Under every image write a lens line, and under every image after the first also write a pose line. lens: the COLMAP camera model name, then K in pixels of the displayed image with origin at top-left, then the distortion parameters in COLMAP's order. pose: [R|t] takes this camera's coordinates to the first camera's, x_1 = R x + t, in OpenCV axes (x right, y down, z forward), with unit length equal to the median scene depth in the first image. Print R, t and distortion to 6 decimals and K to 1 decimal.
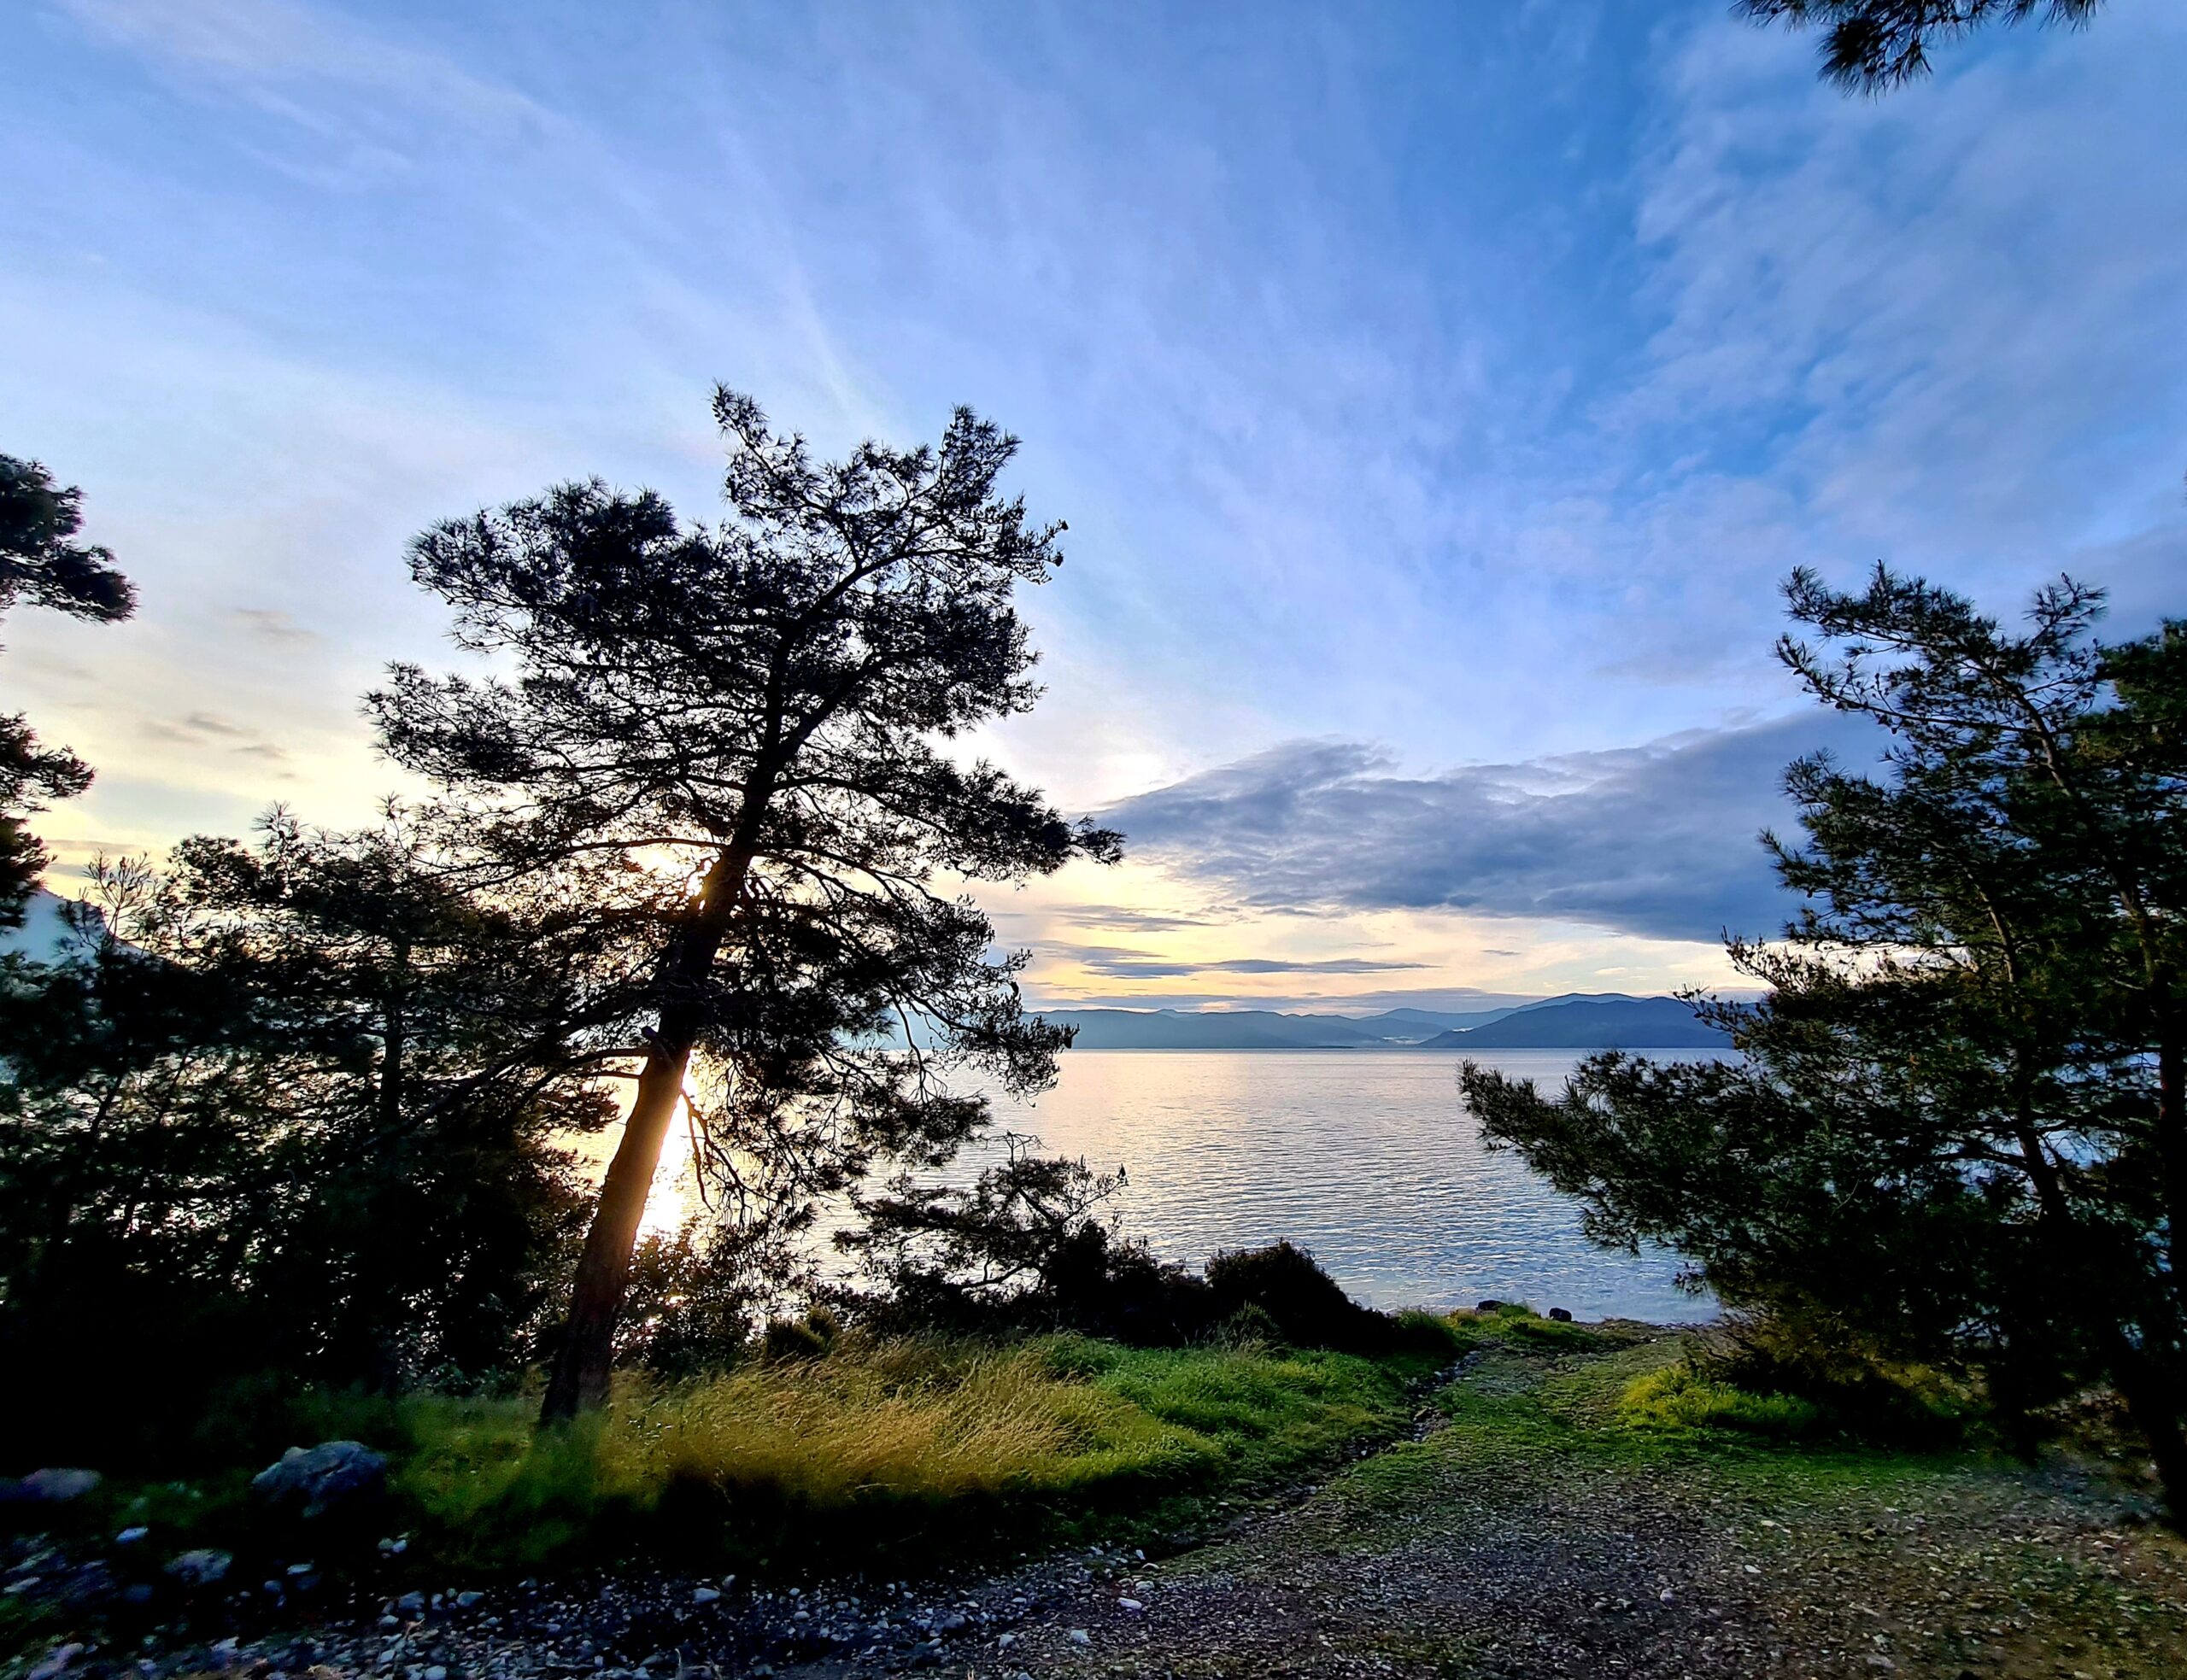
lens RADIAL K [[823.2, 0, 1093.5], [0, 823.2, 840.0], [0, 0, 1]] dist [0.001061, -0.000100]
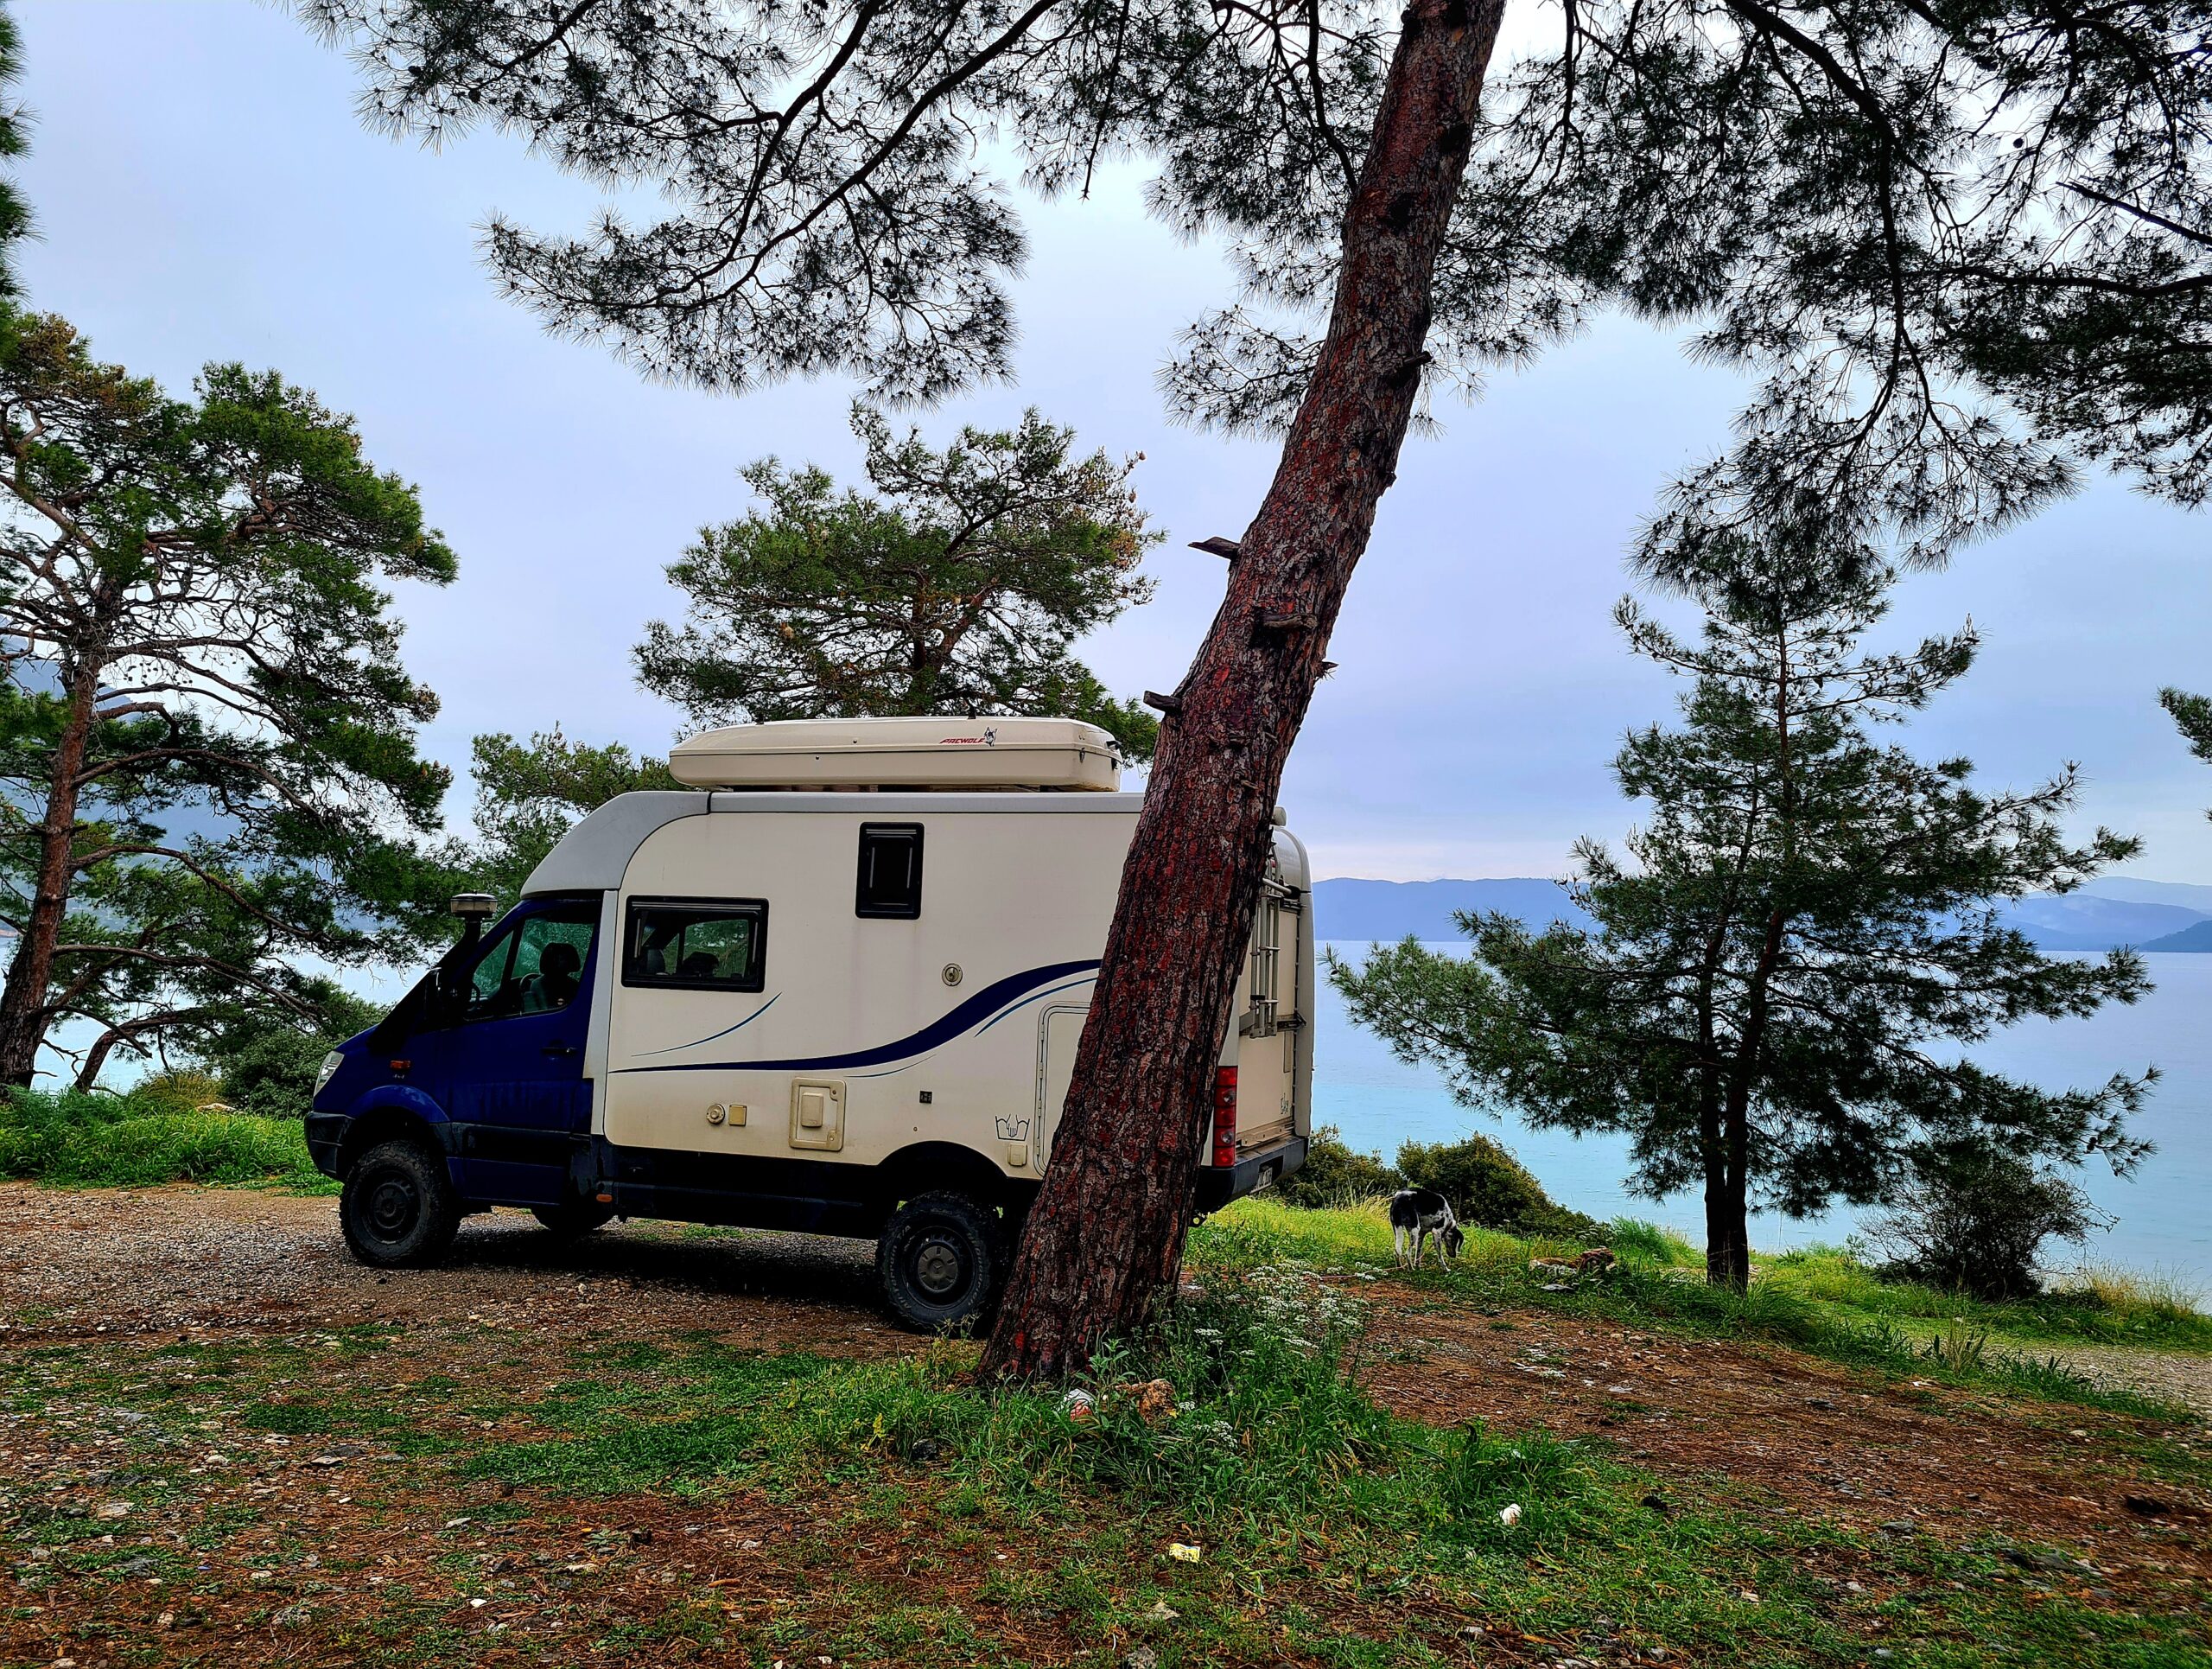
lens RADIAL K [[1398.7, 0, 1106.0], [0, 1398.7, 834.5], [0, 0, 1]] dist [0.046589, -0.014779]
pose [[0.945429, -0.006186, -0.325768, 0.483835], [0.057767, 0.987163, 0.148903, -0.156996], [0.320665, -0.159596, 0.933650, -0.785369]]
